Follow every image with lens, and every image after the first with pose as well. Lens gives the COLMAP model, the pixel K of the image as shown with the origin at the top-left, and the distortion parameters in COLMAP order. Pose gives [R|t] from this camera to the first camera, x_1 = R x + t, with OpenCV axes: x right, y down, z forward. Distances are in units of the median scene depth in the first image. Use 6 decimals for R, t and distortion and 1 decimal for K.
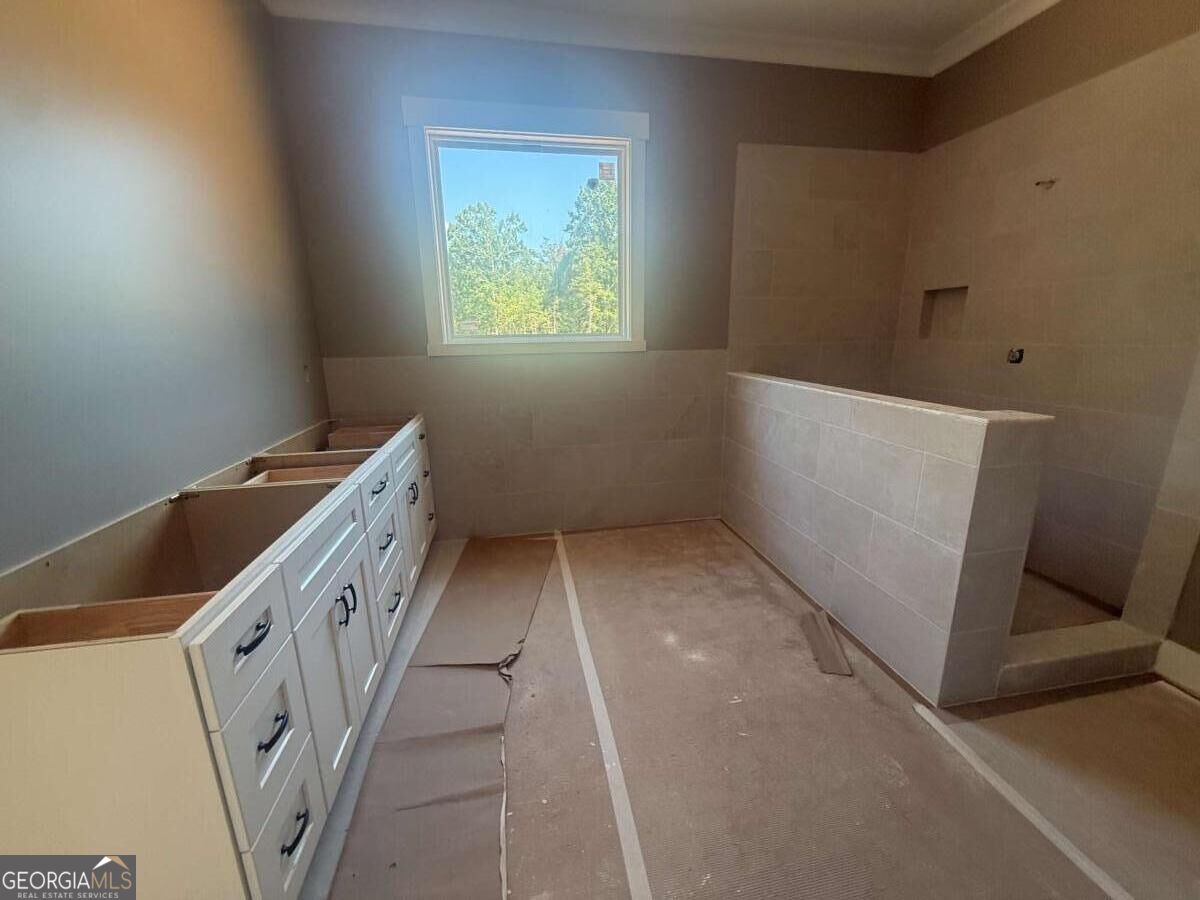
lens RADIAL K [[477.8, 0, 605.1], [0, 477.8, 448.8], [0, 0, 1]] dist [-0.000256, 0.000159]
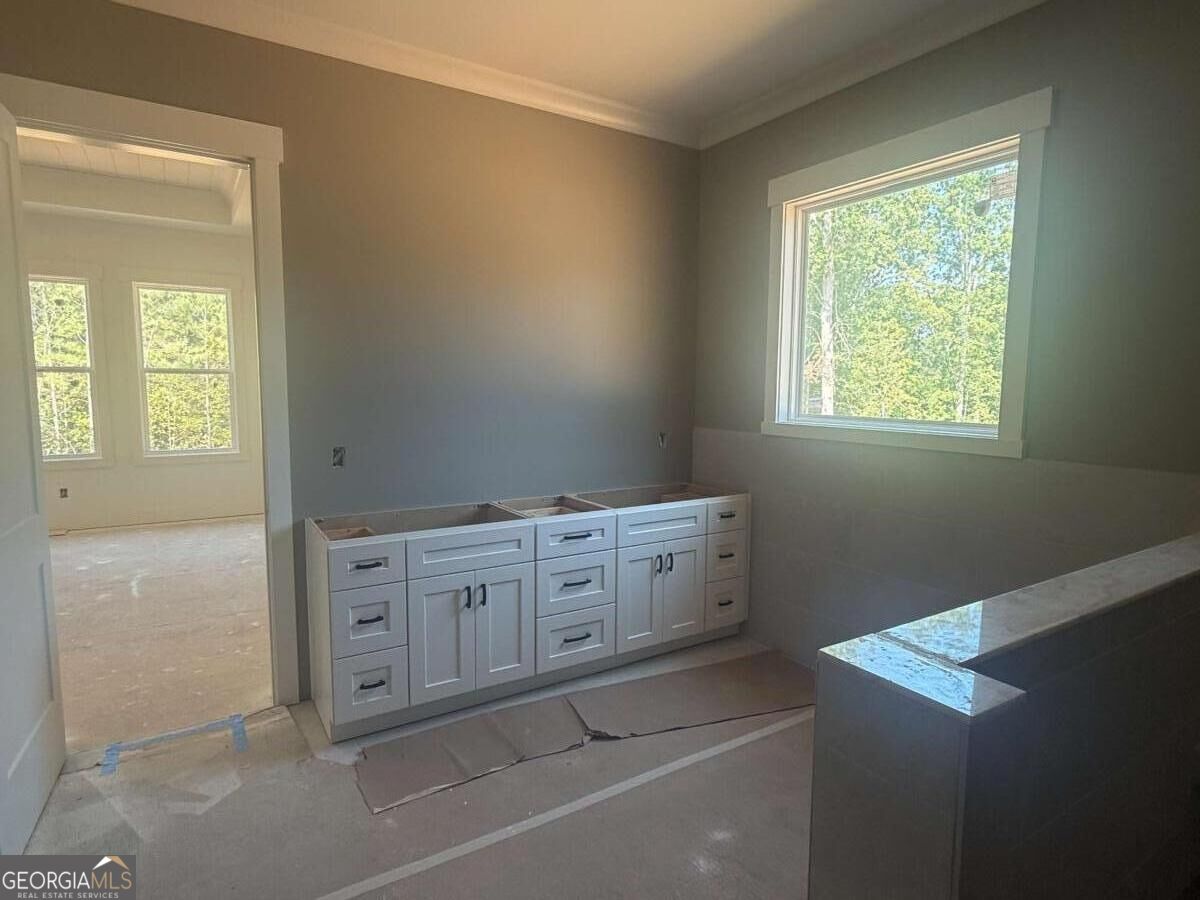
lens RADIAL K [[660.3, 0, 601.6], [0, 660.3, 451.9], [0, 0, 1]] dist [-0.002968, 0.000153]
pose [[0.372232, 0.114595, -0.921038, 0.766923], [-0.236858, 0.971220, 0.025113, -0.131150], [0.897408, 0.208807, 0.388662, 0.256669]]
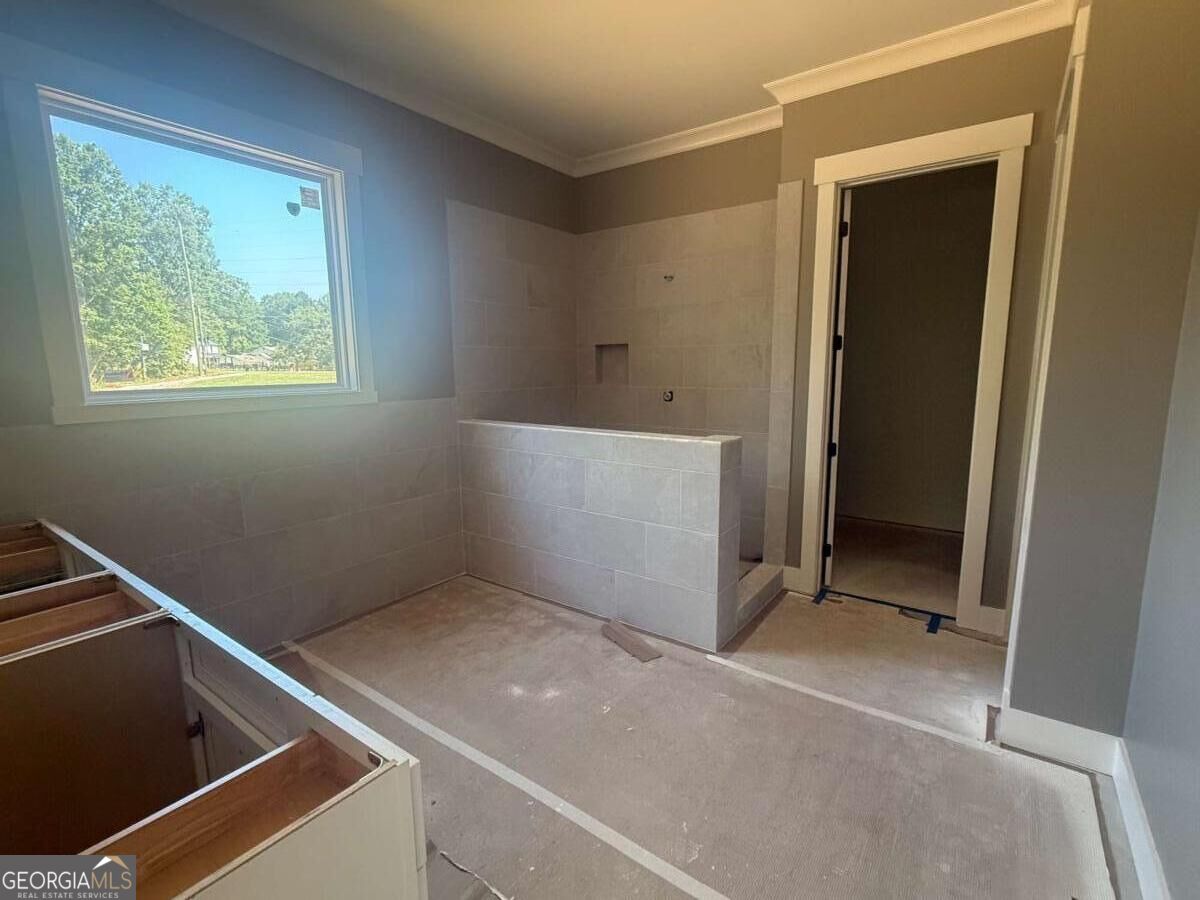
lens RADIAL K [[553.3, 0, 600.5], [0, 553.3, 453.3], [0, 0, 1]] dist [-0.009642, 0.000885]
pose [[0.729107, -0.101155, 0.676883, -0.375081], [0.161782, 0.986461, -0.026845, -0.022499], [-0.665003, 0.129080, 0.735601, -0.012976]]
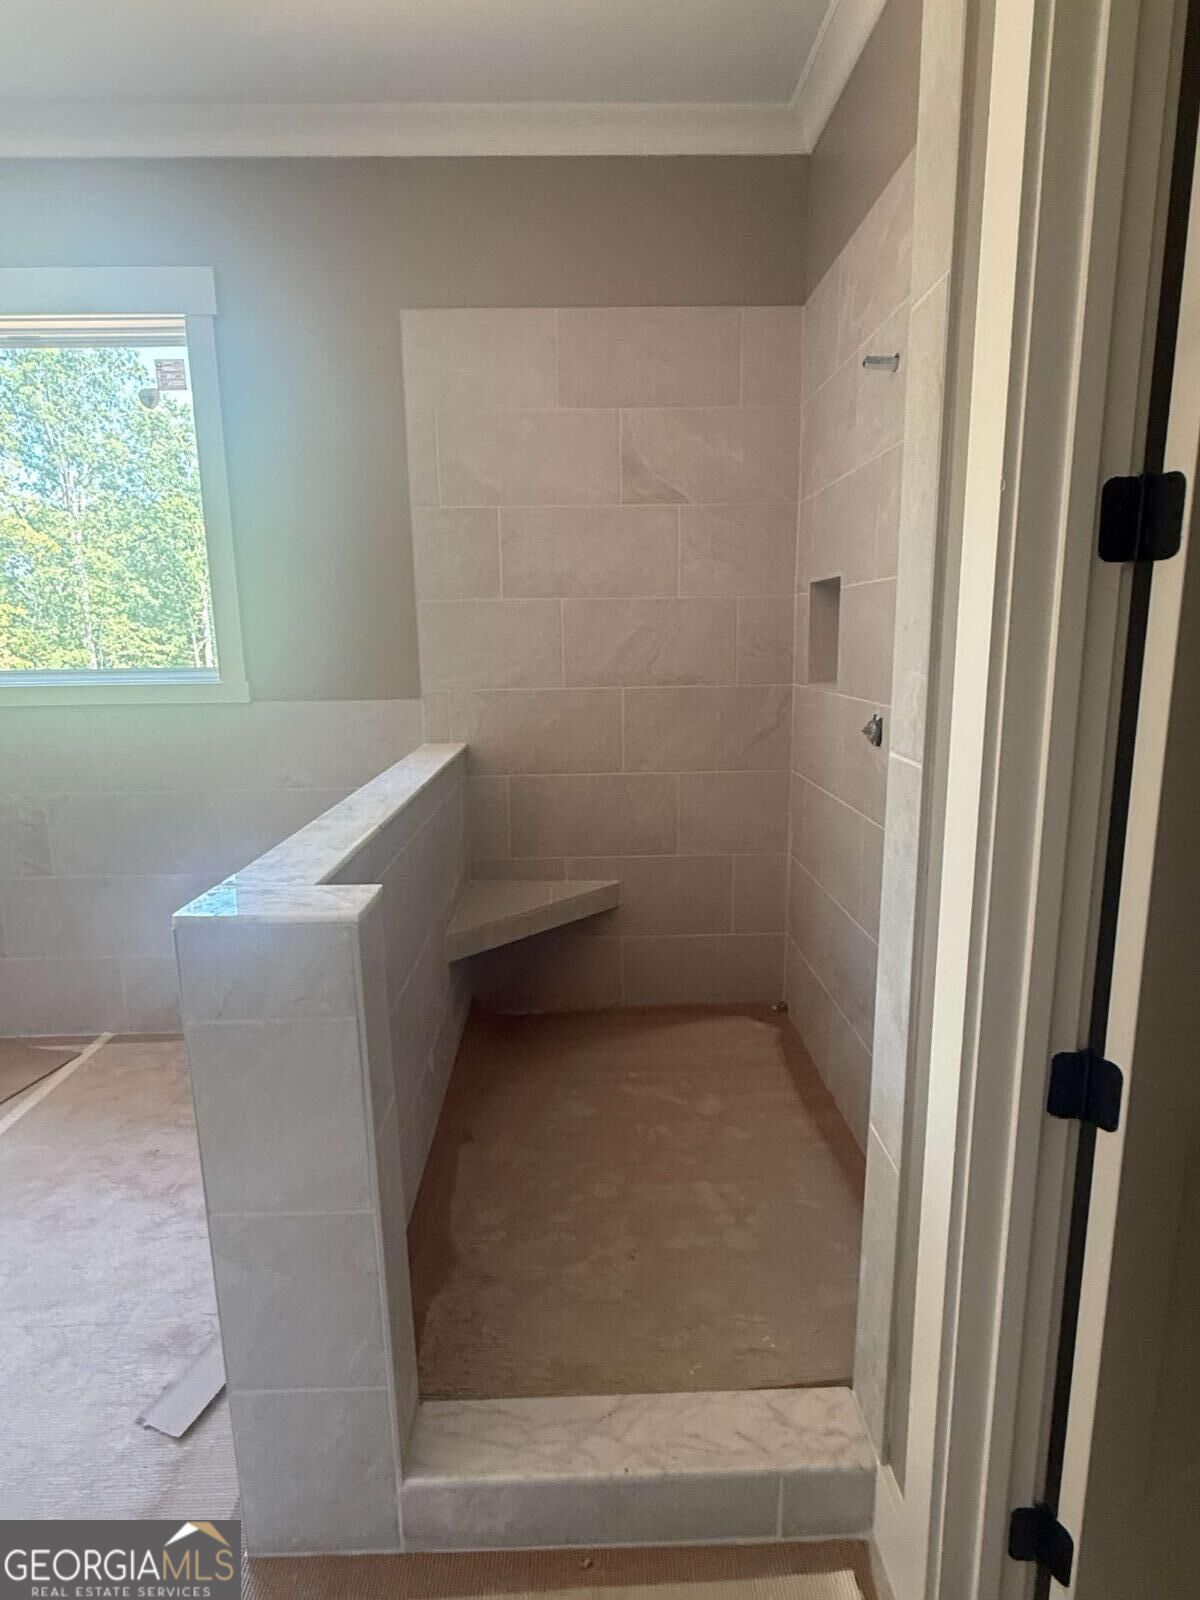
lens RADIAL K [[855.5, 0, 604.4], [0, 855.5, 797.9], [0, 0, 1]] dist [-0.000288, -0.000152]
pose [[0.987746, 0.027528, -0.153626, 0.739461], [-0.035285, 0.998224, -0.047993, -0.081785], [0.152032, 0.052825, 0.986963, 0.160940]]
